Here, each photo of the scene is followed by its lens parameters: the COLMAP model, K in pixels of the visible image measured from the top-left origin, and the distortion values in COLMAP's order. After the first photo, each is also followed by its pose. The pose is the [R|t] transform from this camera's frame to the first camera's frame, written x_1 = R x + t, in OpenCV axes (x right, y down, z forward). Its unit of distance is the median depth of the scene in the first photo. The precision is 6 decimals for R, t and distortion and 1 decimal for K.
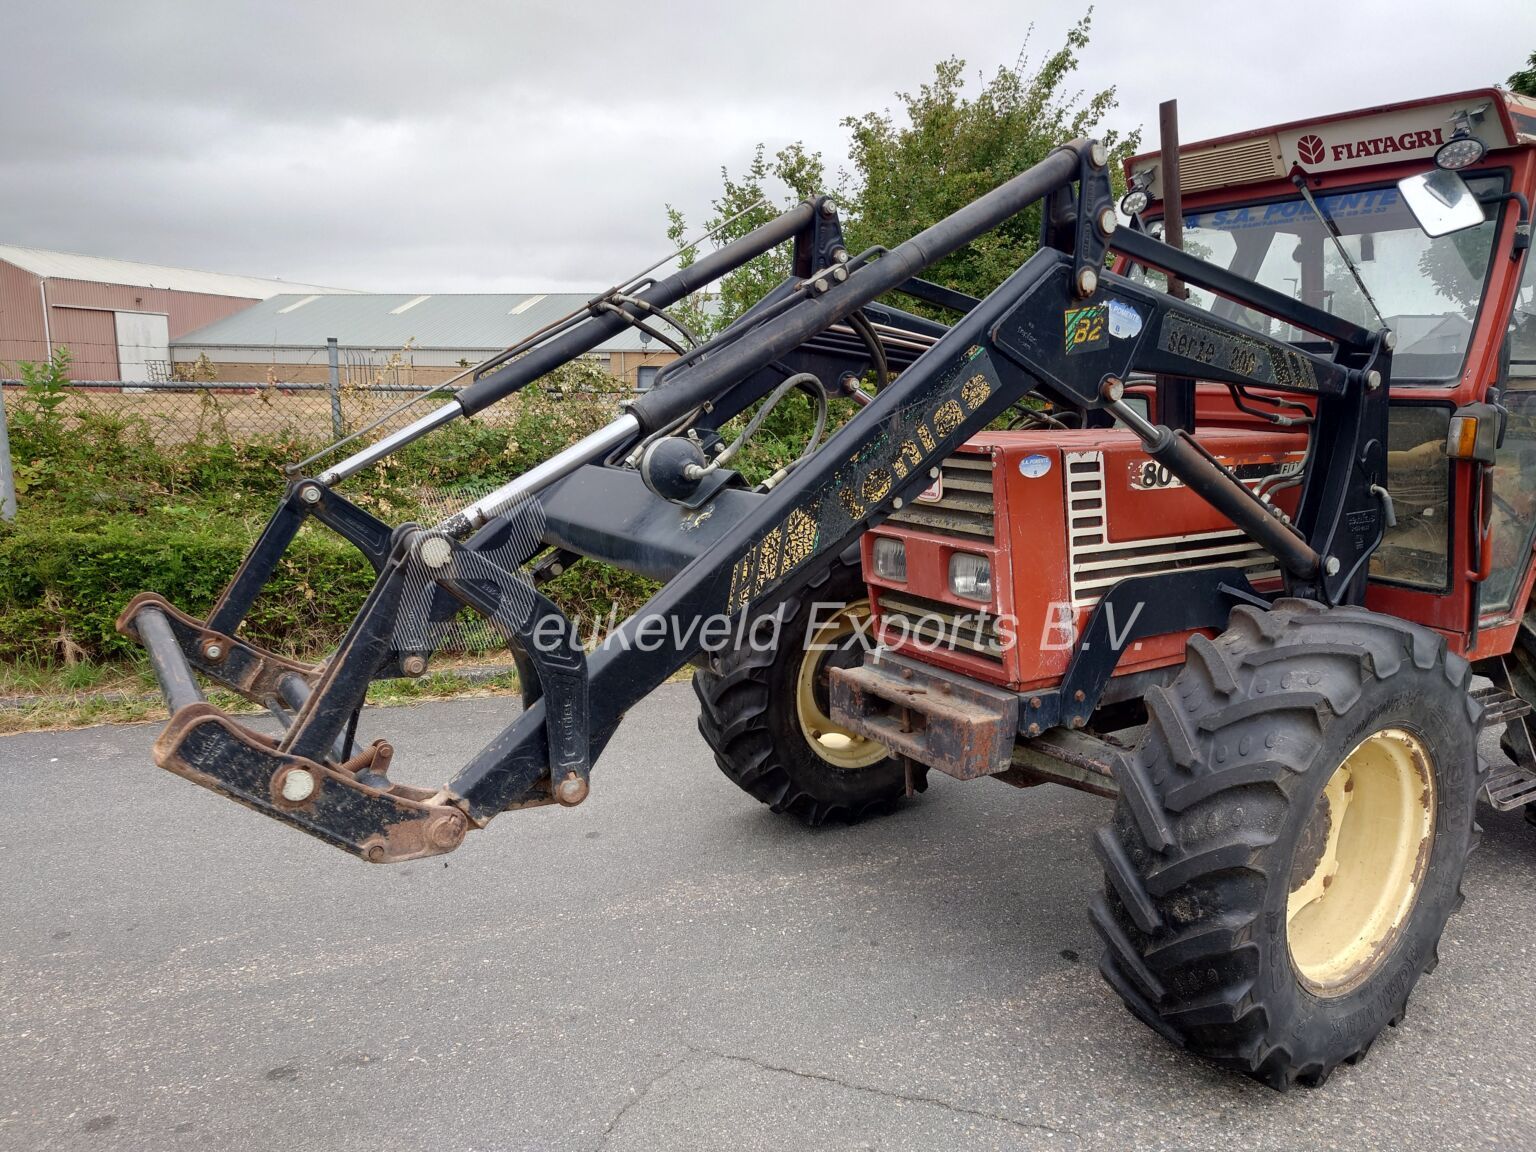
lens RADIAL K [[1106.4, 0, 768.8], [0, 1106.4, 593.6], [0, 0, 1]] dist [-0.001315, 0.010643]
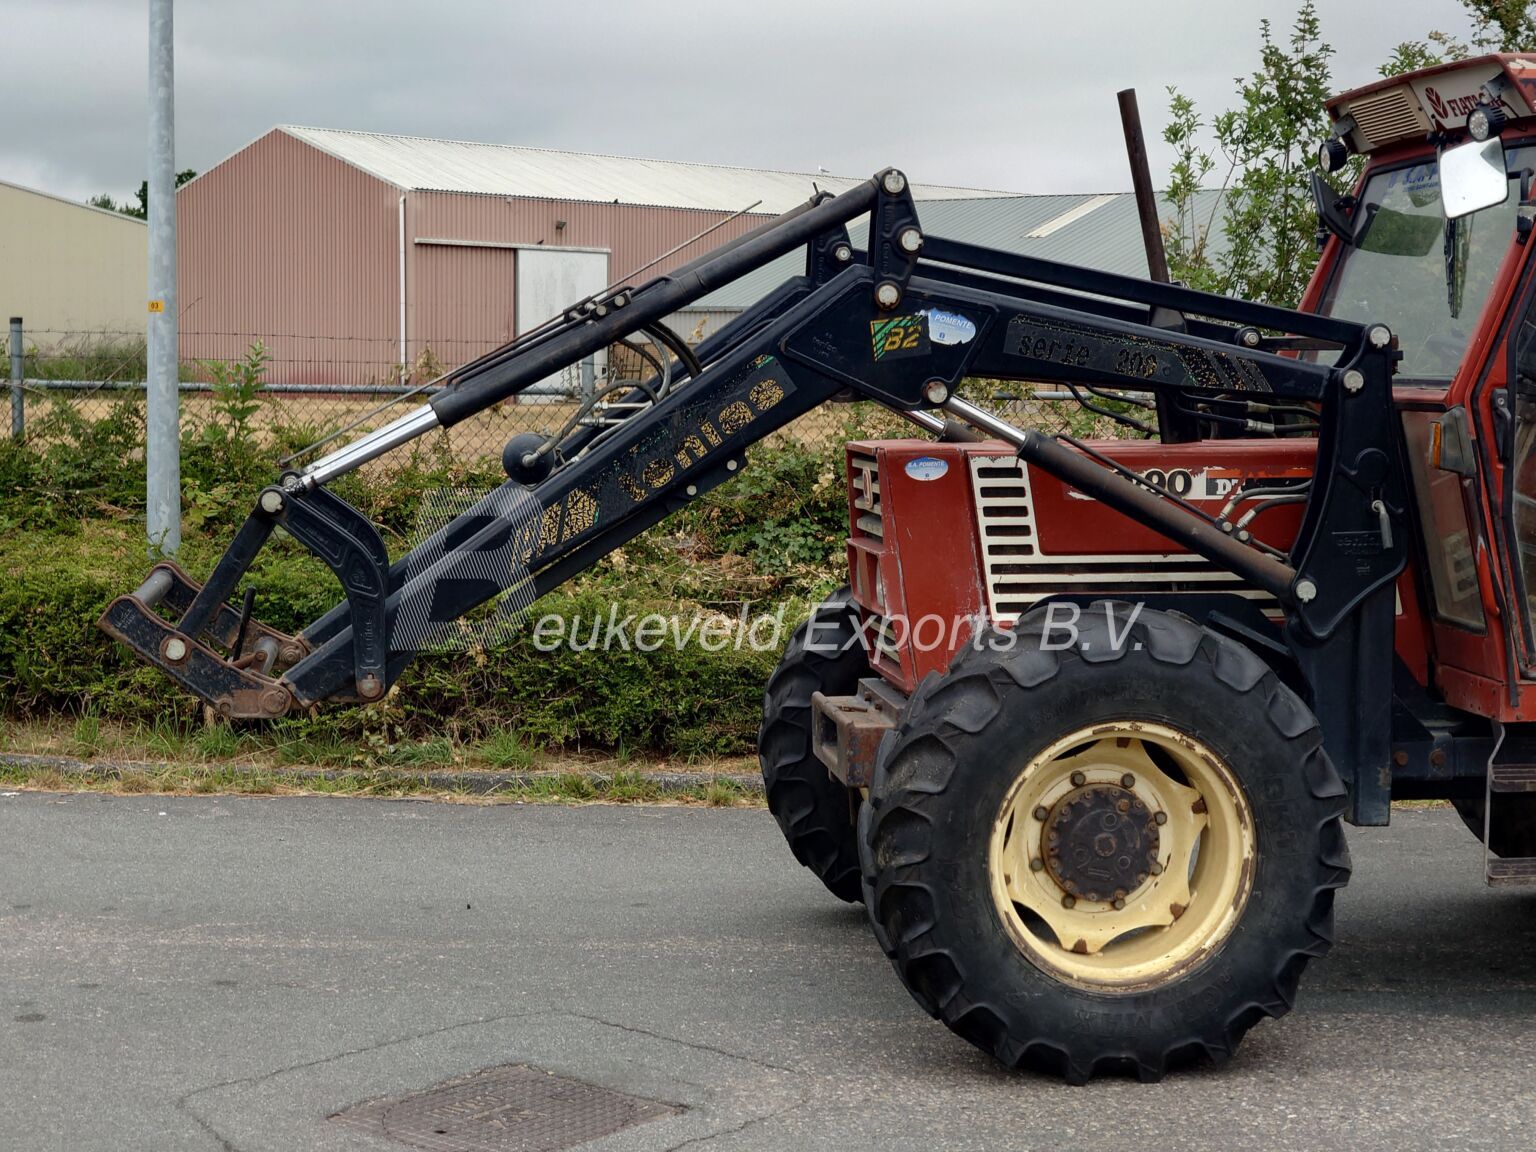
lens RADIAL K [[2685.2, 0, 800.9], [0, 2685.2, 602.8], [0, 0, 1]] dist [0.002057, 0.093251]
pose [[0.908187, 0.030653, -0.417441, 1.067186], [-0.074475, 0.993235, -0.089095, 0.210633], [0.411885, 0.112004, 0.904326, -1.123022]]
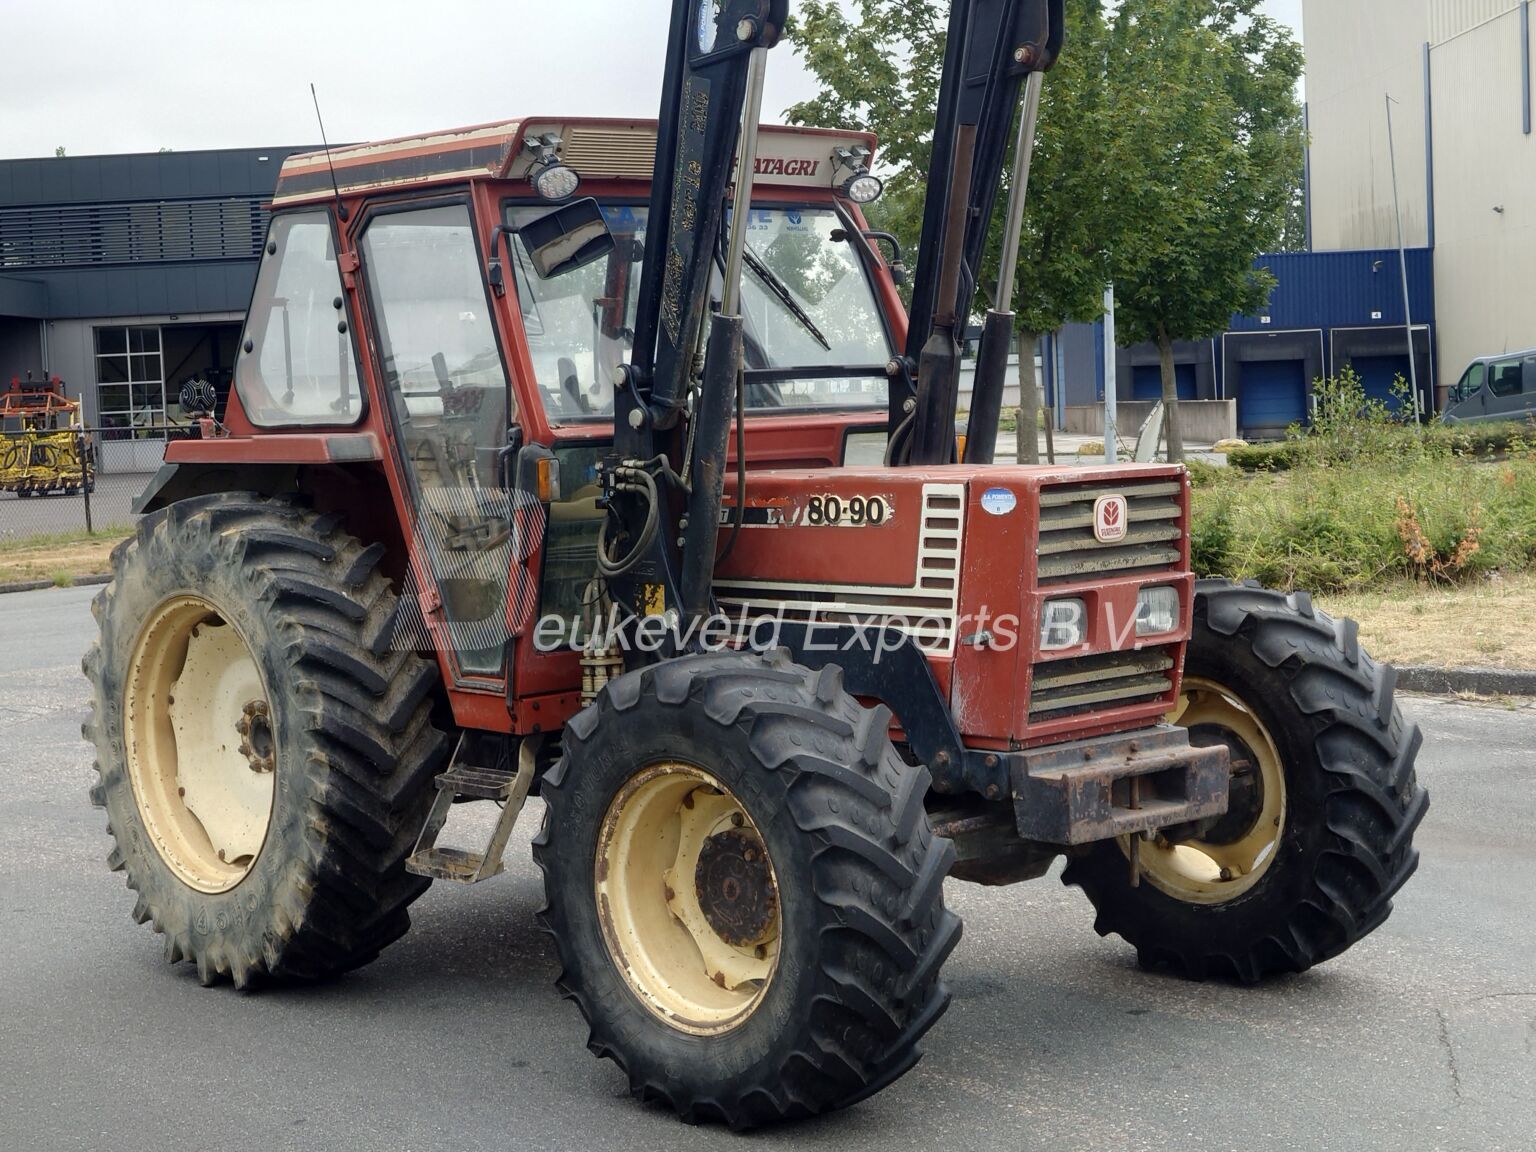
lens RADIAL K [[2685.2, 0, 800.9], [0, 2685.2, 602.8], [0, 0, 1]] dist [0.002057, 0.093251]
pose [[-0.170855, -0.081201, 0.981945, -1.936526], [0.224072, 0.967283, 0.118976, -0.349450], [-0.959479, 0.240354, -0.147070, 1.573894]]
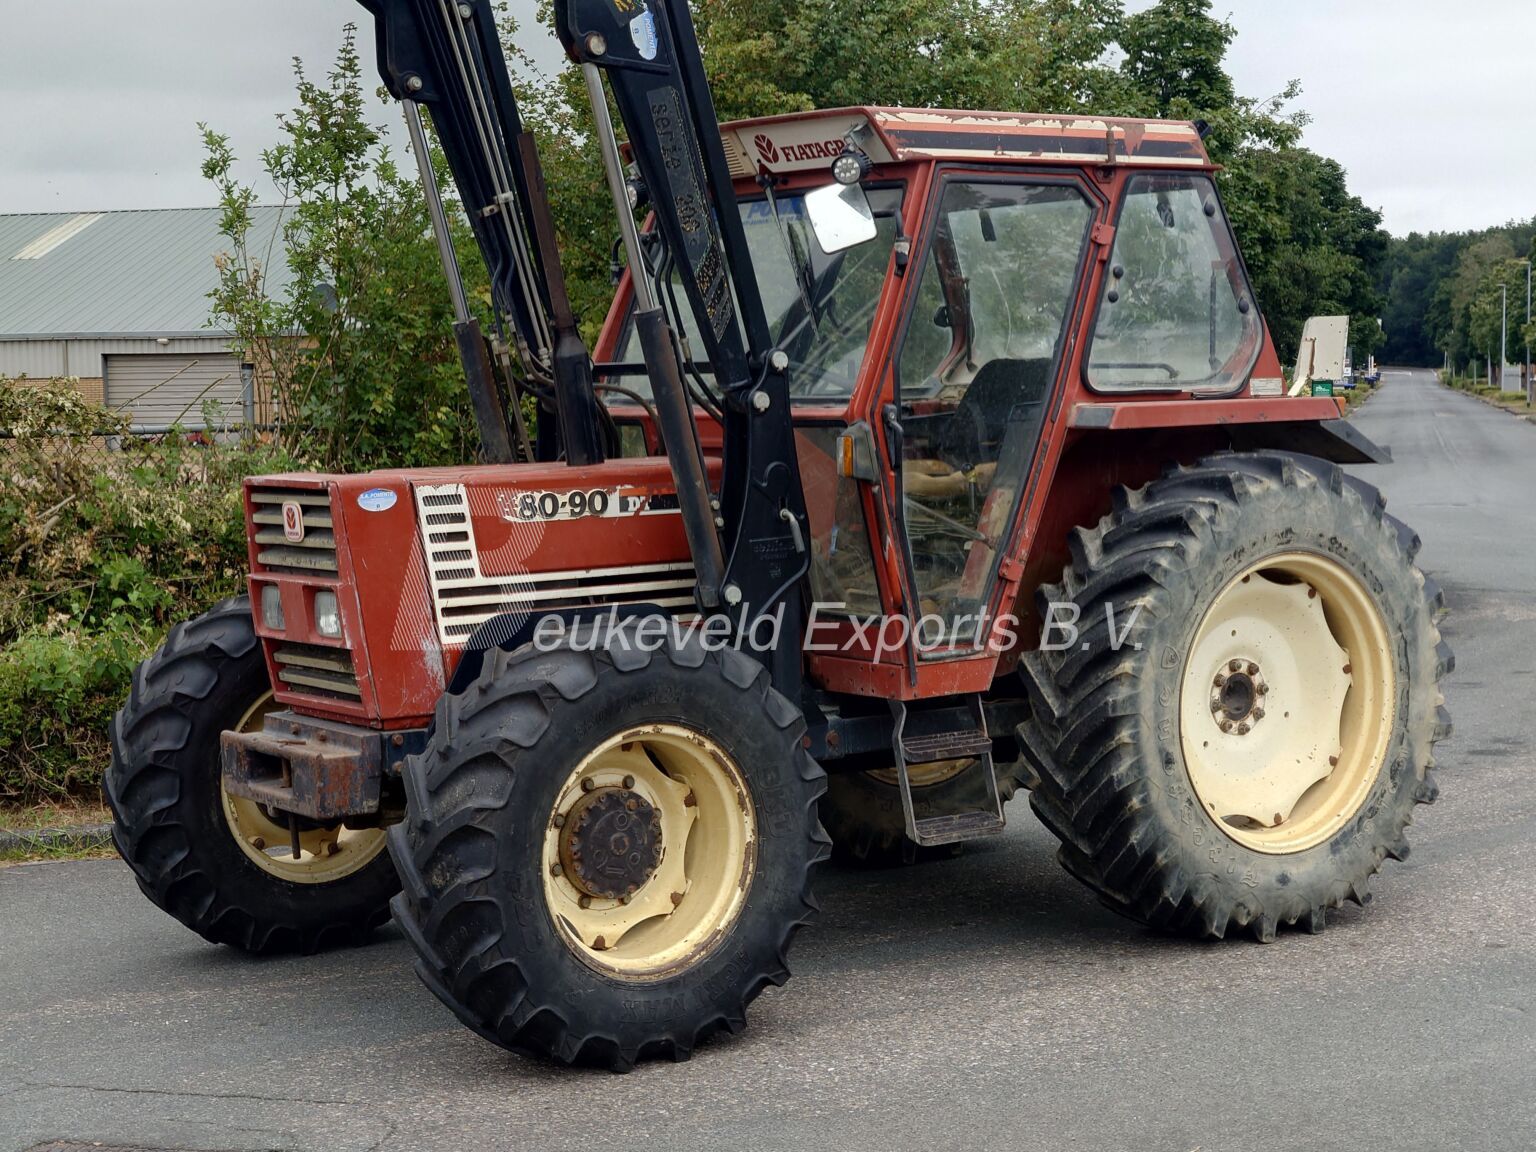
lens RADIAL K [[2685.2, 0, 800.9], [0, 2685.2, 602.8], [0, 0, 1]] dist [0.002057, 0.093251]
pose [[0.998148, -0.037619, 0.047807, 0.471291], [0.042573, 0.993322, -0.107229, 0.239949], [-0.043454, 0.109066, 0.993084, -1.341158]]
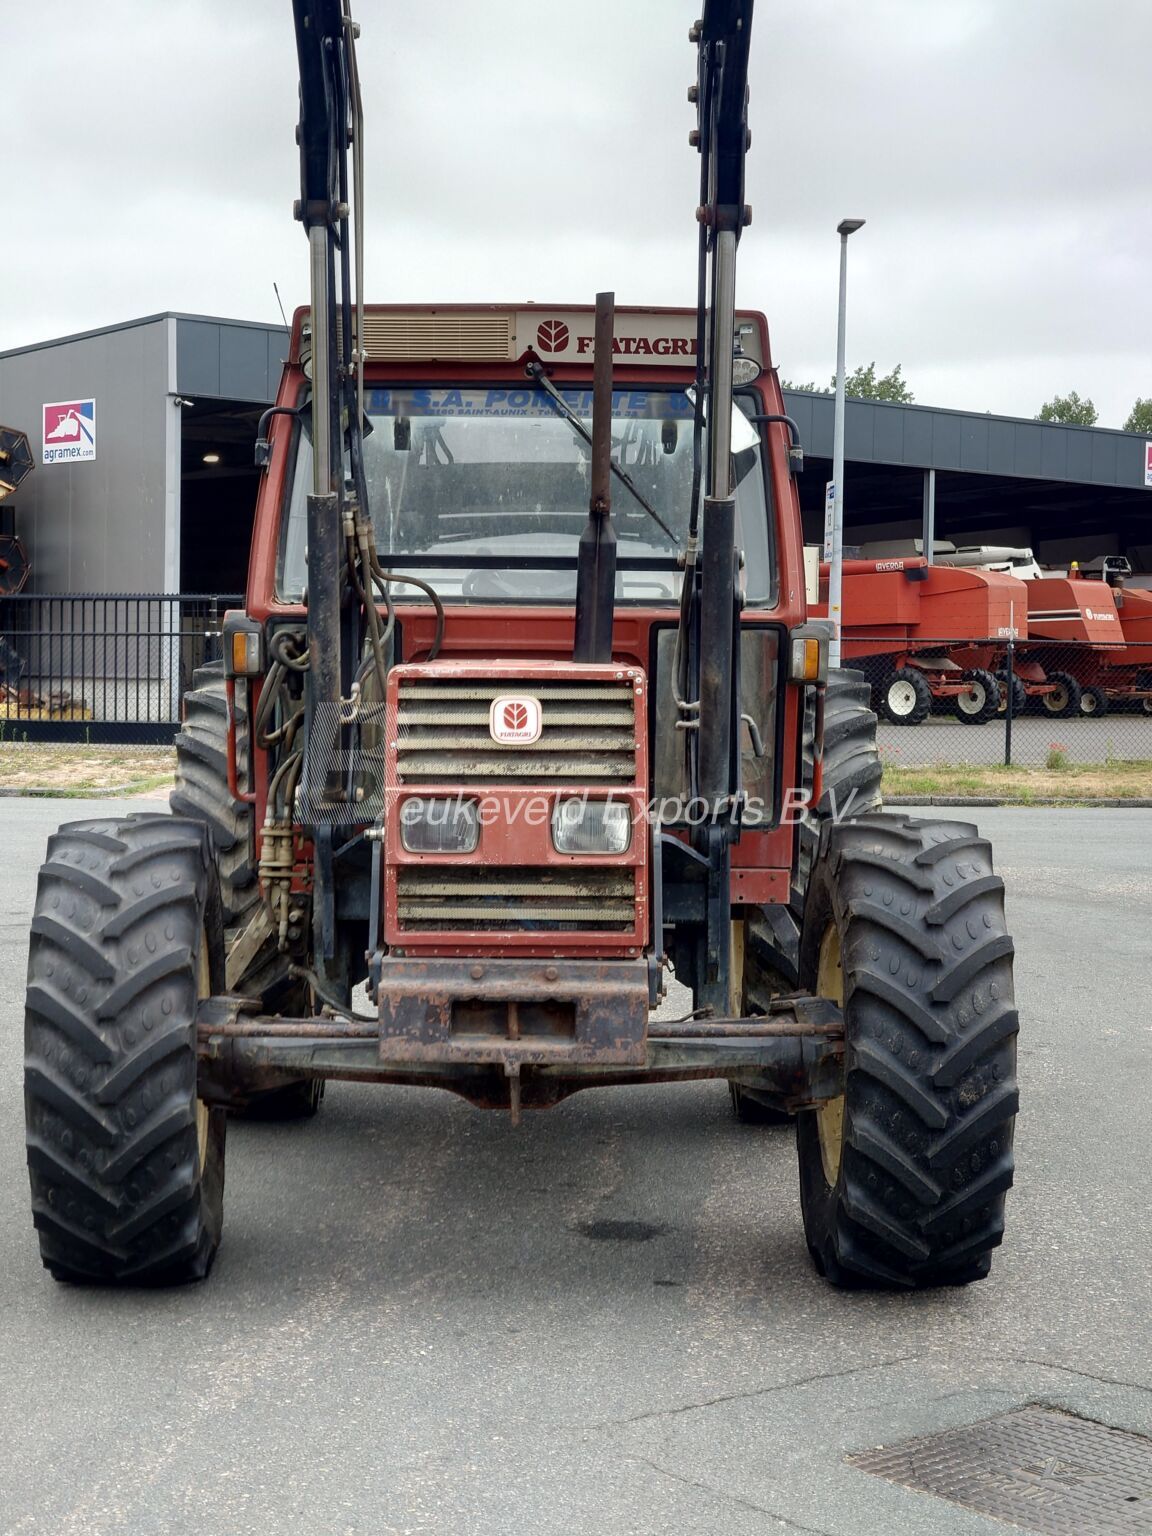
lens RADIAL K [[2685.2, 0, 517.5], [0, 2685.2, 774.9], [0, 0, 1]] dist [0.002057, 0.093251]
pose [[0.553430, -0.046127, 0.831617, -1.490938], [0.154928, 0.986741, -0.048372, 0.034048], [-0.818360, 0.155611, 0.553238, -0.083112]]
